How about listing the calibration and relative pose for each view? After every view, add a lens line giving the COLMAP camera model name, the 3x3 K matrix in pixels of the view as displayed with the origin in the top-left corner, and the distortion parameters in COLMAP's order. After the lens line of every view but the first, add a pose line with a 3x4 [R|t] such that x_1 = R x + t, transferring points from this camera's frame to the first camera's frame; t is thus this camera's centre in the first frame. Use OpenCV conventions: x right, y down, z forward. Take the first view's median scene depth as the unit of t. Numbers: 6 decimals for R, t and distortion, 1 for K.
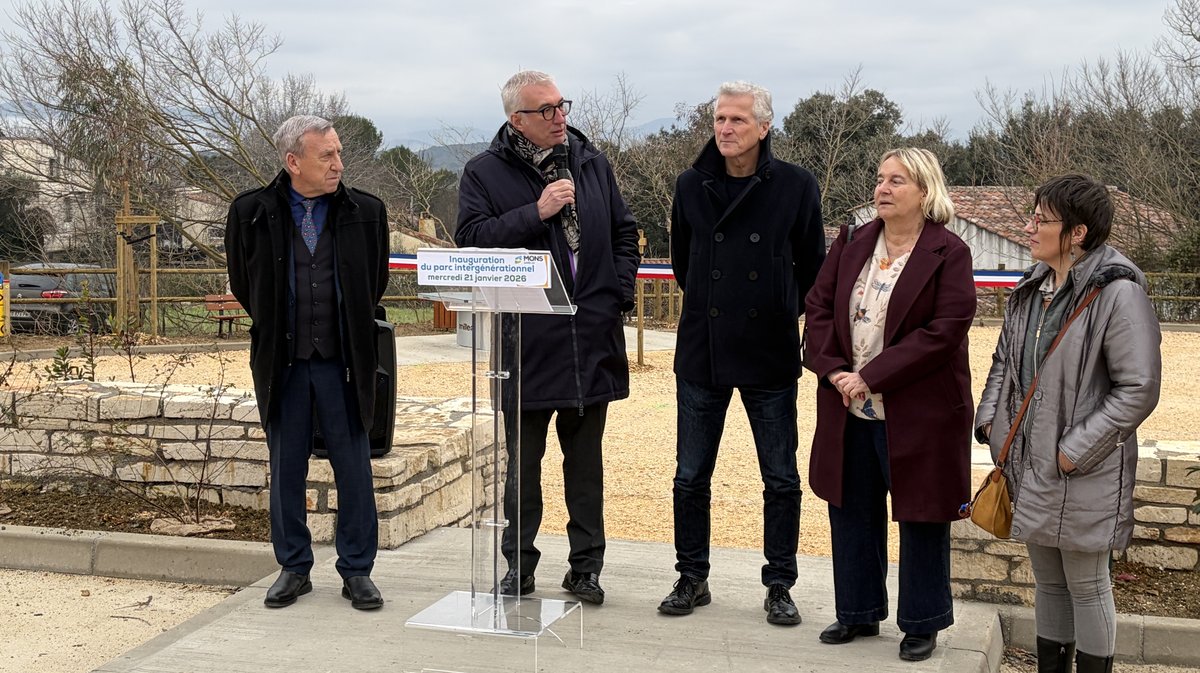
lens RADIAL K [[1801.4, 0, 590.9], [0, 1801.4, 273.7], [0, 0, 1]] dist [0.115578, 0.000000]
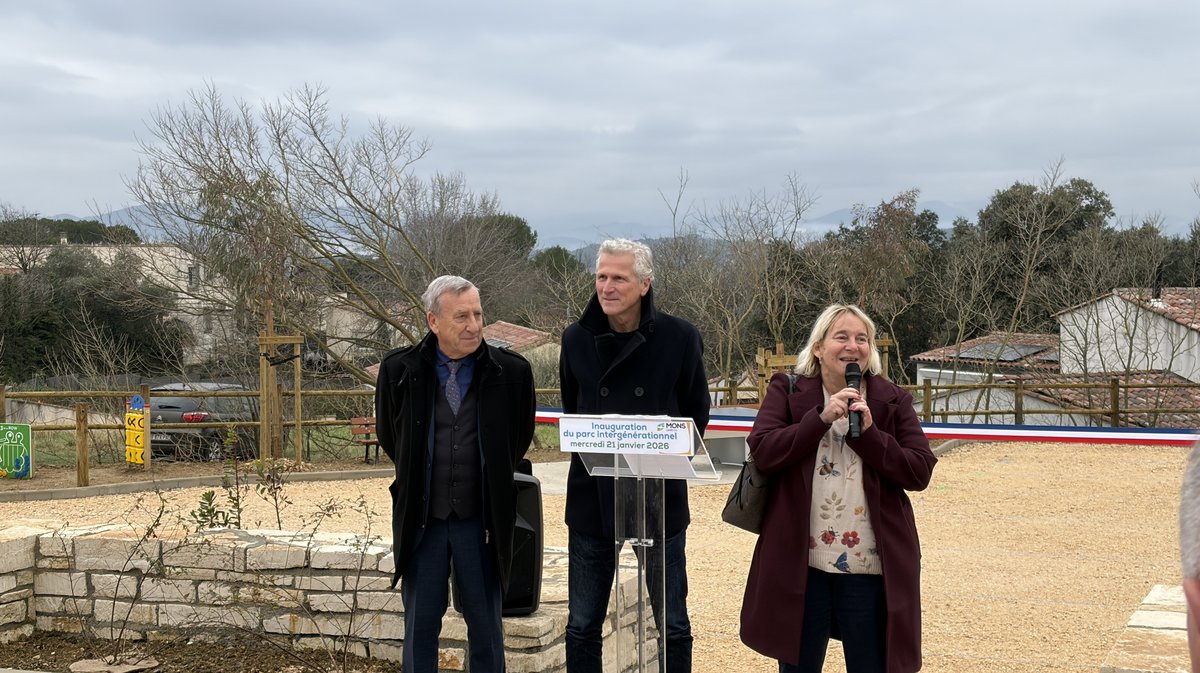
lens RADIAL K [[1973.4, 0, 579.1], [0, 1973.4, 341.5], [0, 0, 1]] dist [0.146184, 0.000000]
pose [[0.995493, -0.009154, -0.094397, 0.010914], [0.007228, 0.999759, -0.020723, -0.019662], [0.094564, 0.019947, 0.995319, -0.052184]]
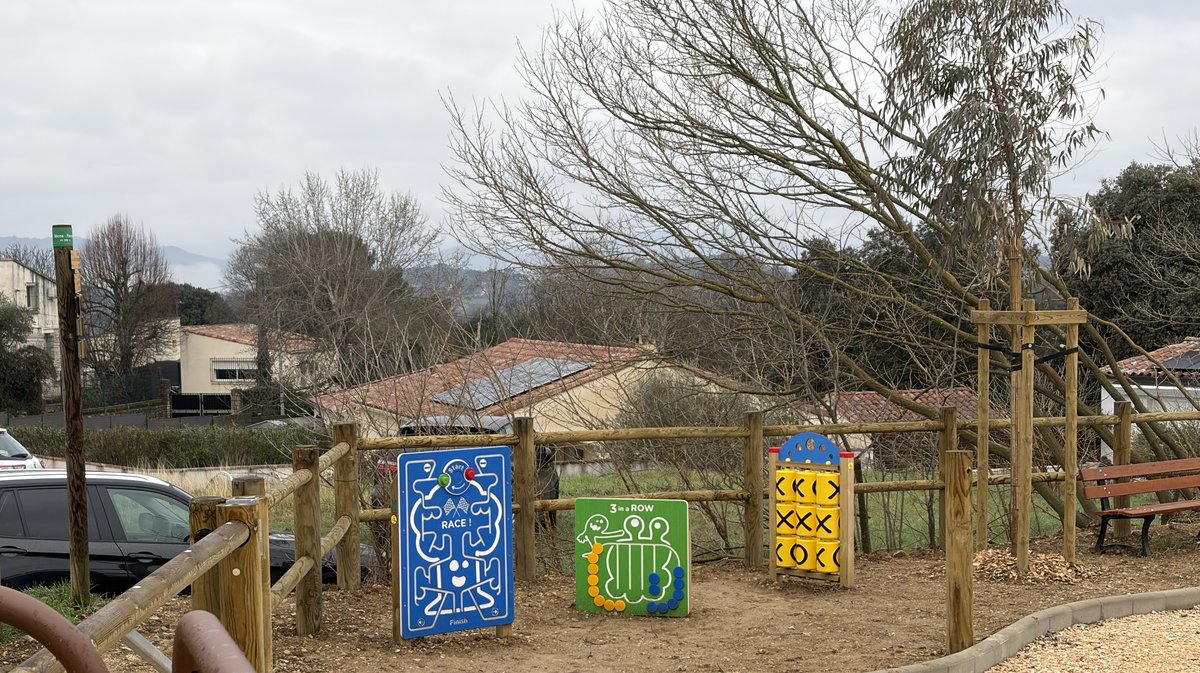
lens RADIAL K [[1973.4, 0, 603.8], [0, 1973.4, 336.0], [0, 0, 1]] dist [0.146184, 0.000000]
pose [[0.998111, -0.025737, 0.055786, -1.282150], [0.027773, 0.998965, -0.036030, -0.030086], [-0.054801, 0.037511, 0.997792, 1.542589]]
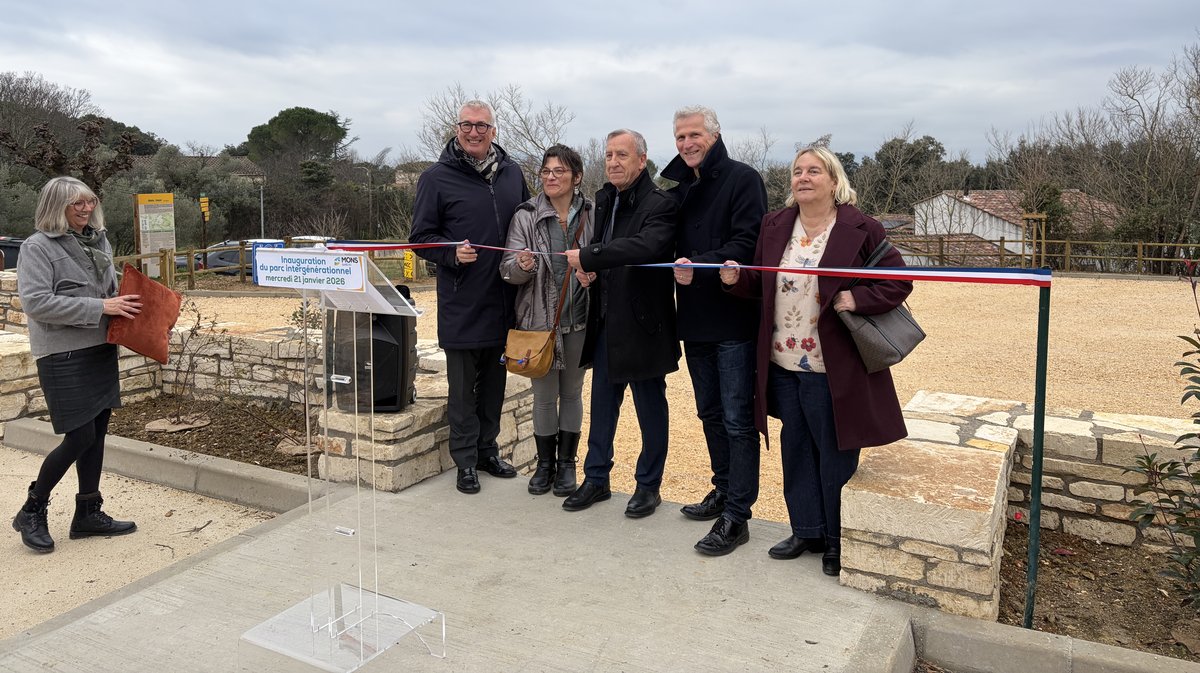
lens RADIAL K [[937.9, 0, 584.9], [0, 937.9, 222.5], [0, 0, 1]] dist [0.030672, 0.032996]
pose [[0.979599, -0.005157, -0.200896, 0.111009], [0.001405, 0.999822, -0.018815, -0.011176], [0.200958, 0.018149, 0.979432, 0.330960]]
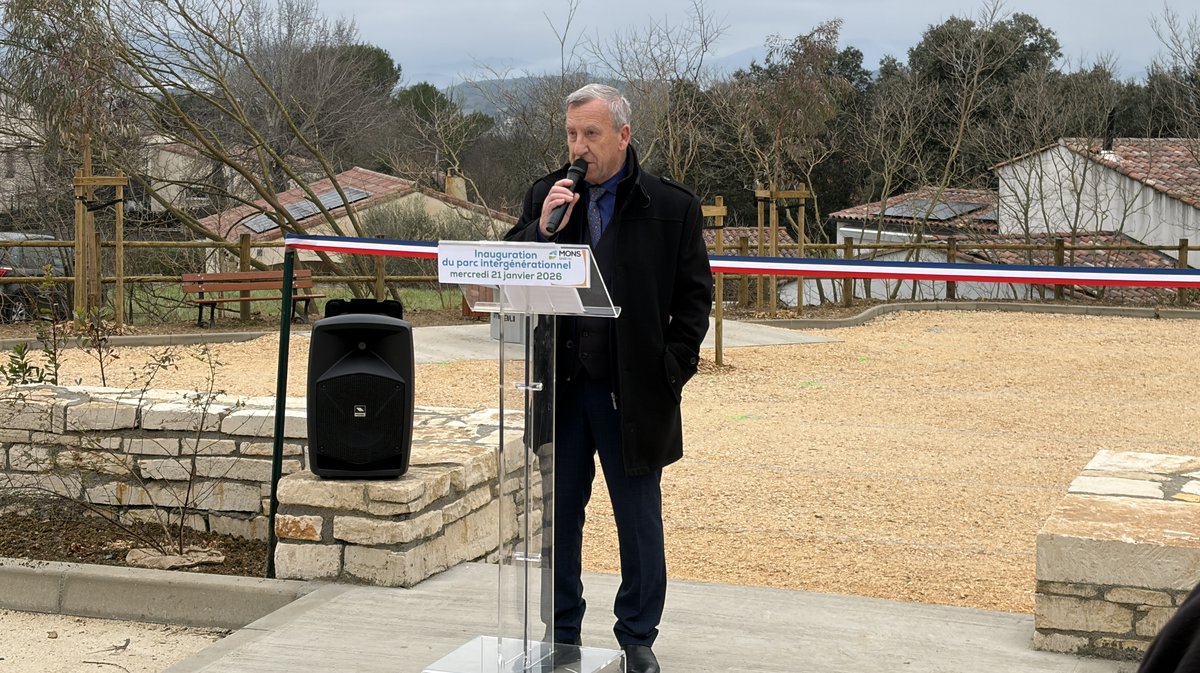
lens RADIAL K [[2294.0, 0, 563.1], [0, 2294.0, 200.6], [0, 0, 1]] dist [0.148408, 0.000000]
pose [[0.999015, 0.003870, -0.044205, 0.008484], [-0.004702, 0.999814, -0.018714, -0.008088], [0.044124, 0.018904, 0.998847, -0.069437]]
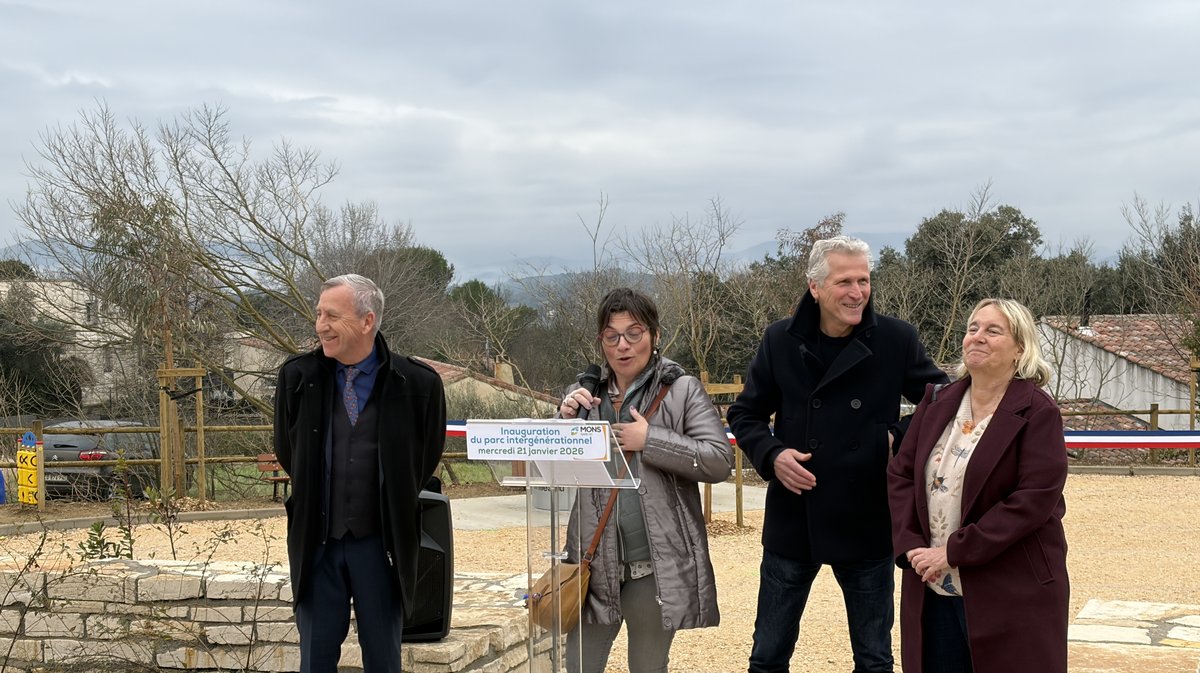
lens RADIAL K [[2031.4, 0, 600.6], [0, 2031.4, 438.7], [0, 0, 1]] dist [0.149566, 0.000000]
pose [[0.998862, -0.016070, -0.044906, 0.012053], [0.016487, 0.999824, 0.008938, -0.007791], [0.044754, -0.009669, 0.998951, -0.025801]]
